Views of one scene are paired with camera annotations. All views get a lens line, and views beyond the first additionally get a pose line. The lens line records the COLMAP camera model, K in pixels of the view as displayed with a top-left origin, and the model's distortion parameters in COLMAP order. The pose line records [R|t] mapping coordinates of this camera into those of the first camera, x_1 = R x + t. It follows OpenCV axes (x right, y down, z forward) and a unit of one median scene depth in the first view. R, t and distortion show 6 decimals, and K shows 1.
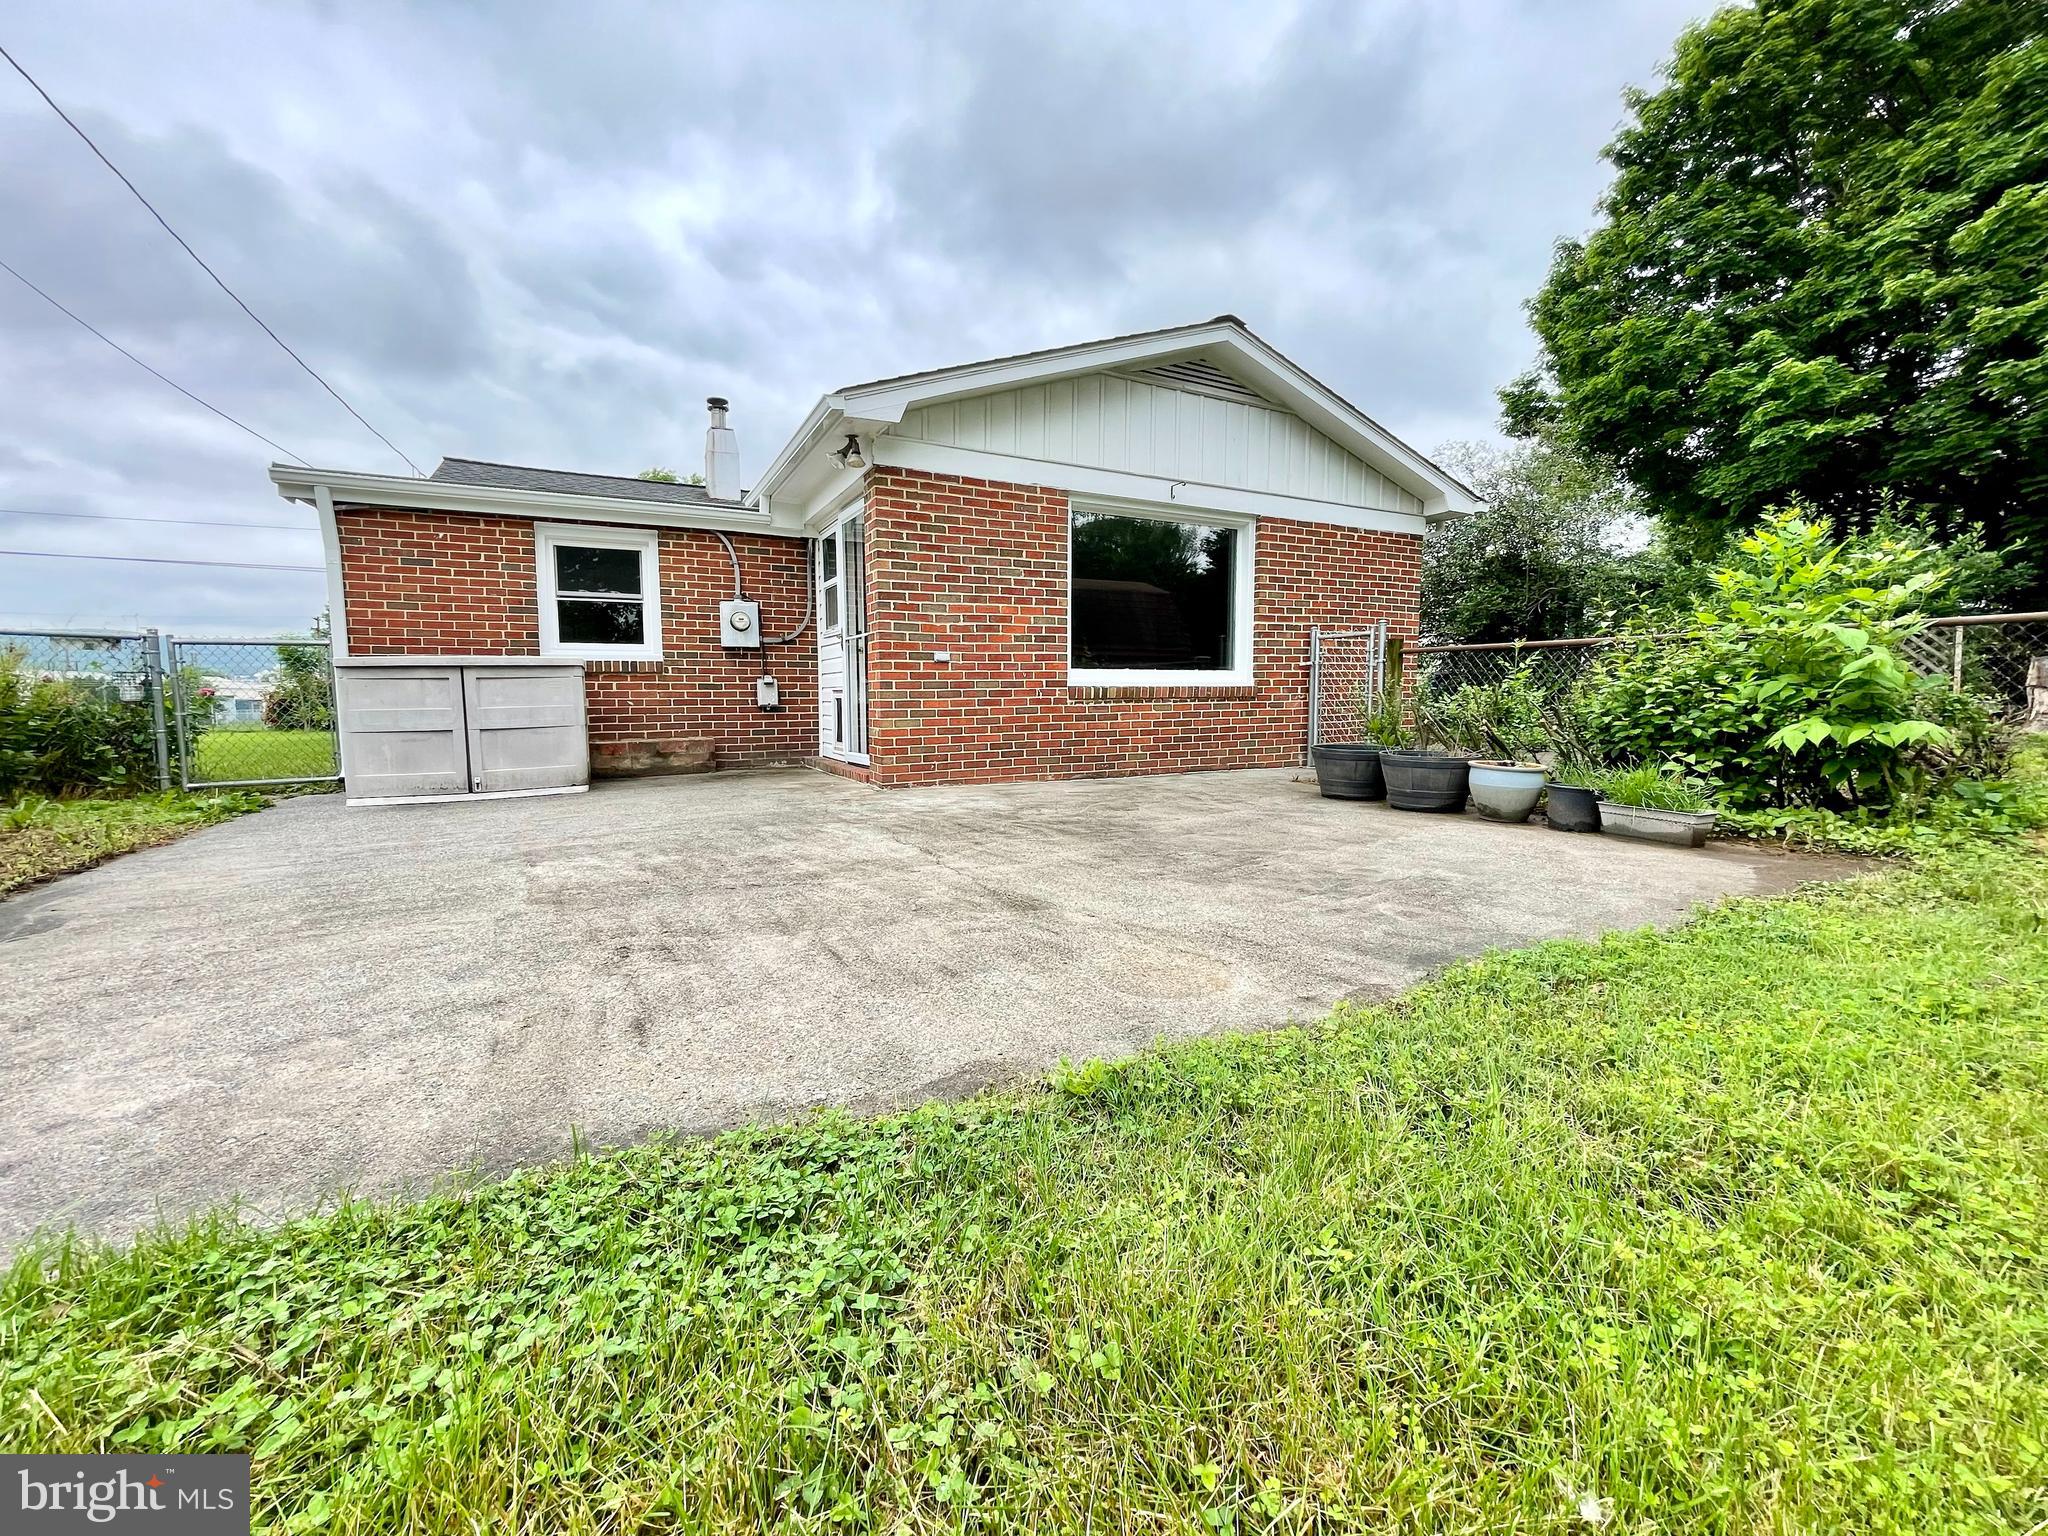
lens RADIAL K [[821.7, 0, 1027.9], [0, 821.7, 761.0], [0, 0, 1]] dist [-0.005378, 0.000496]
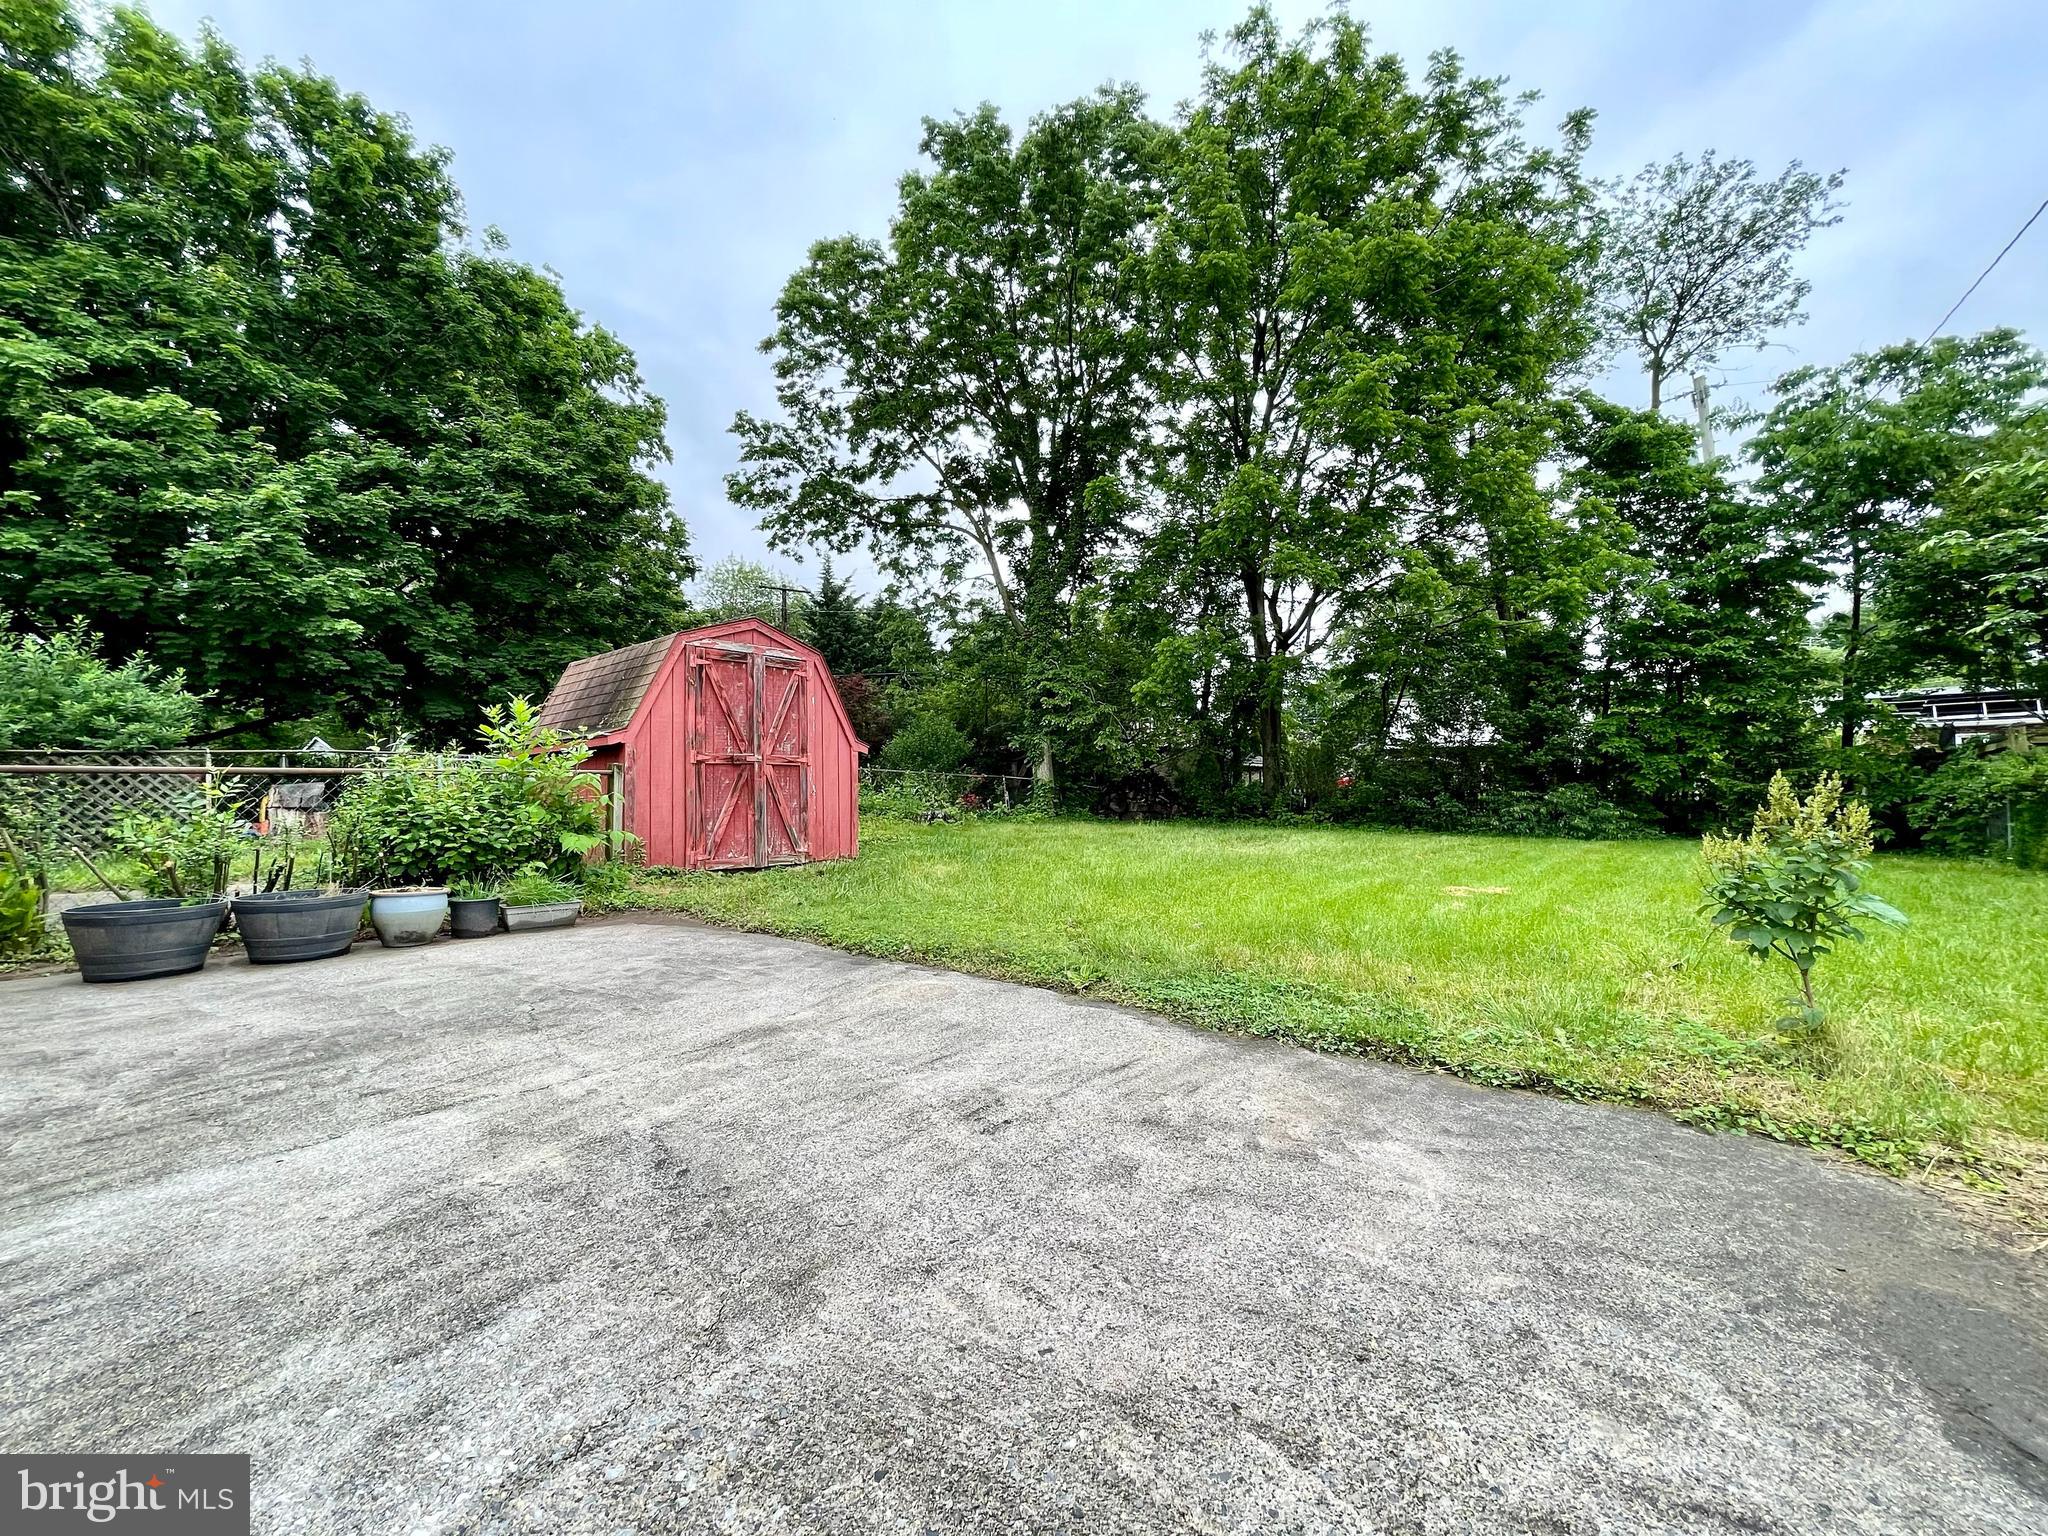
lens RADIAL K [[821.7, 0, 1027.9], [0, 821.7, 761.0], [0, 0, 1]] dist [-0.005378, 0.000496]
pose [[-0.366972, 0.040373, 0.929356, -1.481382], [0.089437, 0.995961, -0.007950, -0.176002], [-0.925923, 0.080202, -0.369100, 1.374109]]
